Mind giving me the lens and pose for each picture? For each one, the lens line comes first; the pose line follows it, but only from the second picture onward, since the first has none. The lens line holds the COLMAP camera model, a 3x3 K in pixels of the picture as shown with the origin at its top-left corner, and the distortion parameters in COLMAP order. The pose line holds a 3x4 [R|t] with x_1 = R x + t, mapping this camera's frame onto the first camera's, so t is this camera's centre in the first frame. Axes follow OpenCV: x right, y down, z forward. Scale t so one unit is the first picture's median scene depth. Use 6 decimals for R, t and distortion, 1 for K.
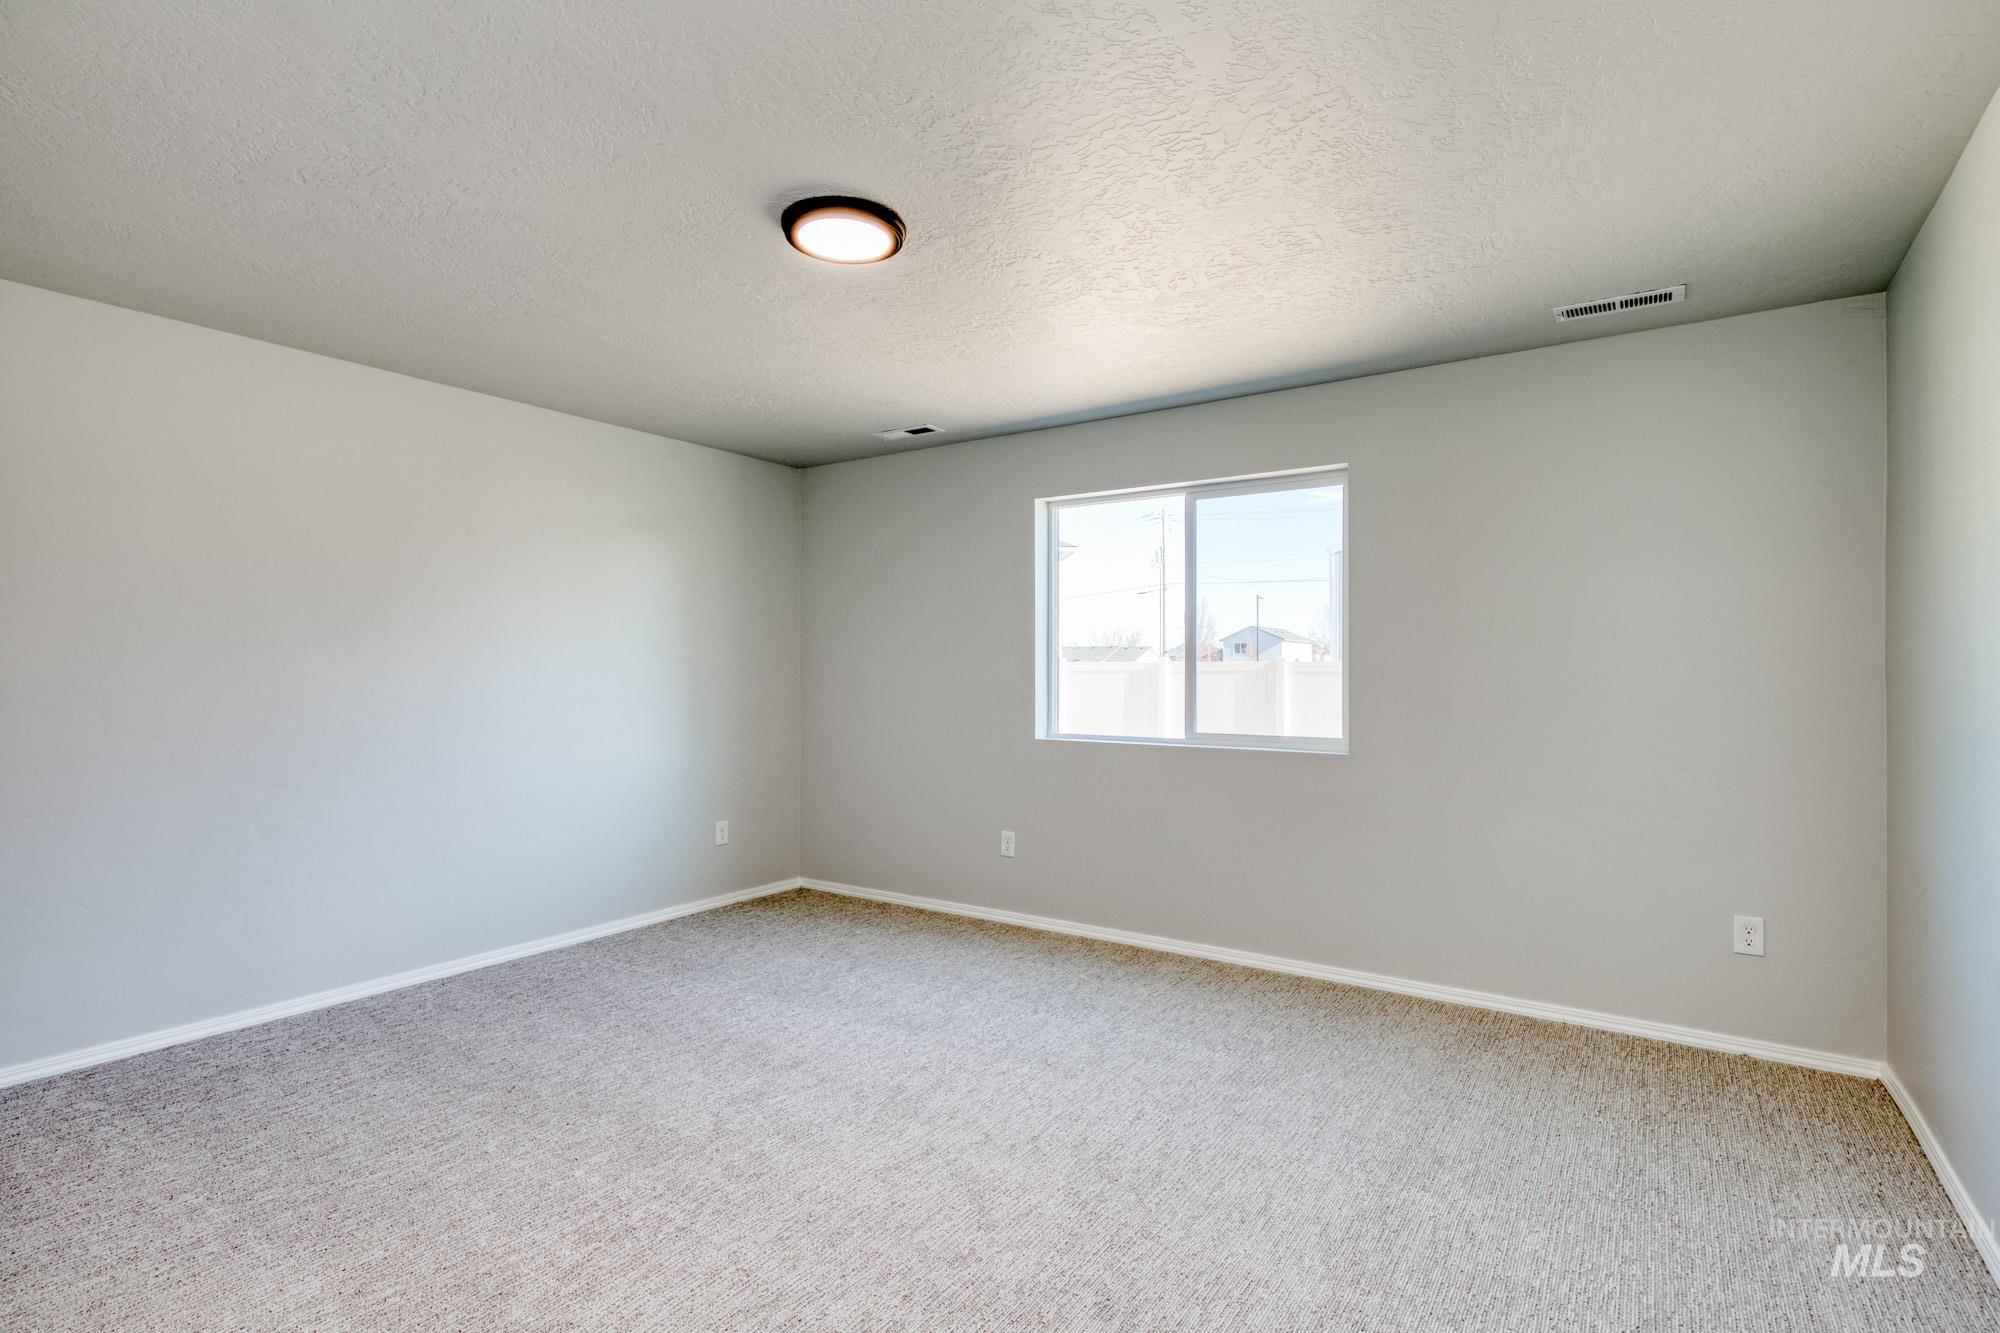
lens RADIAL K [[956.3, 0, 954.5], [0, 956.3, 673.9], [0, 0, 1]] dist [0.021478, -0.011586]
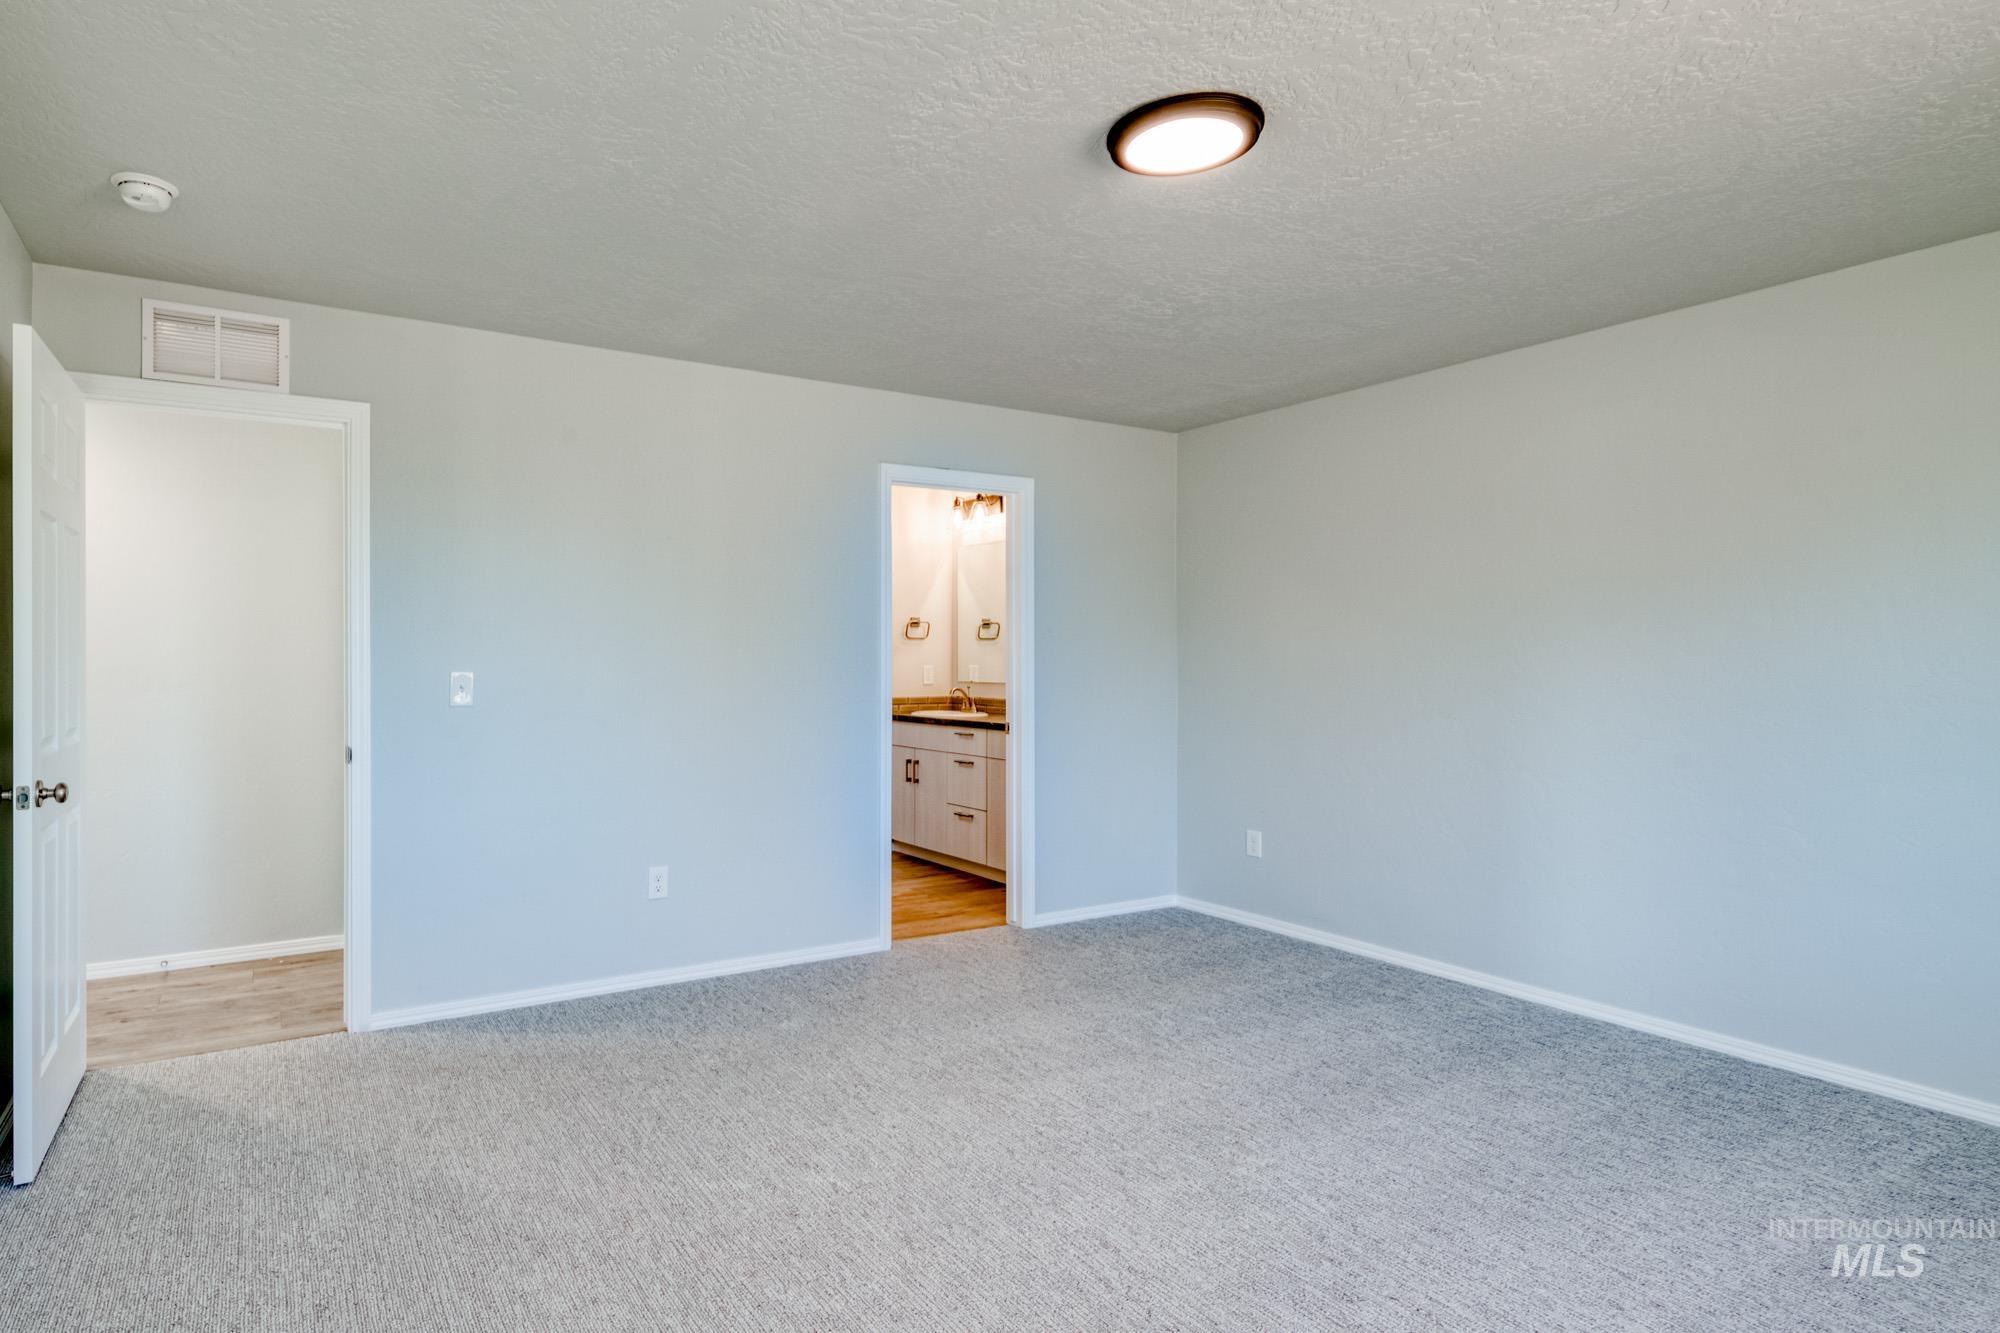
lens RADIAL K [[1029.4, 0, 1000.0], [0, 1029.4, 666.5], [0, 0, 1]] dist [0.032699, -0.018276]
pose [[-0.322850, -0.011431, -0.946381, 0.597814], [-0.010202, 0.999911, -0.008597, 0.010453], [0.946395, 0.006880, -0.322938, 0.876992]]
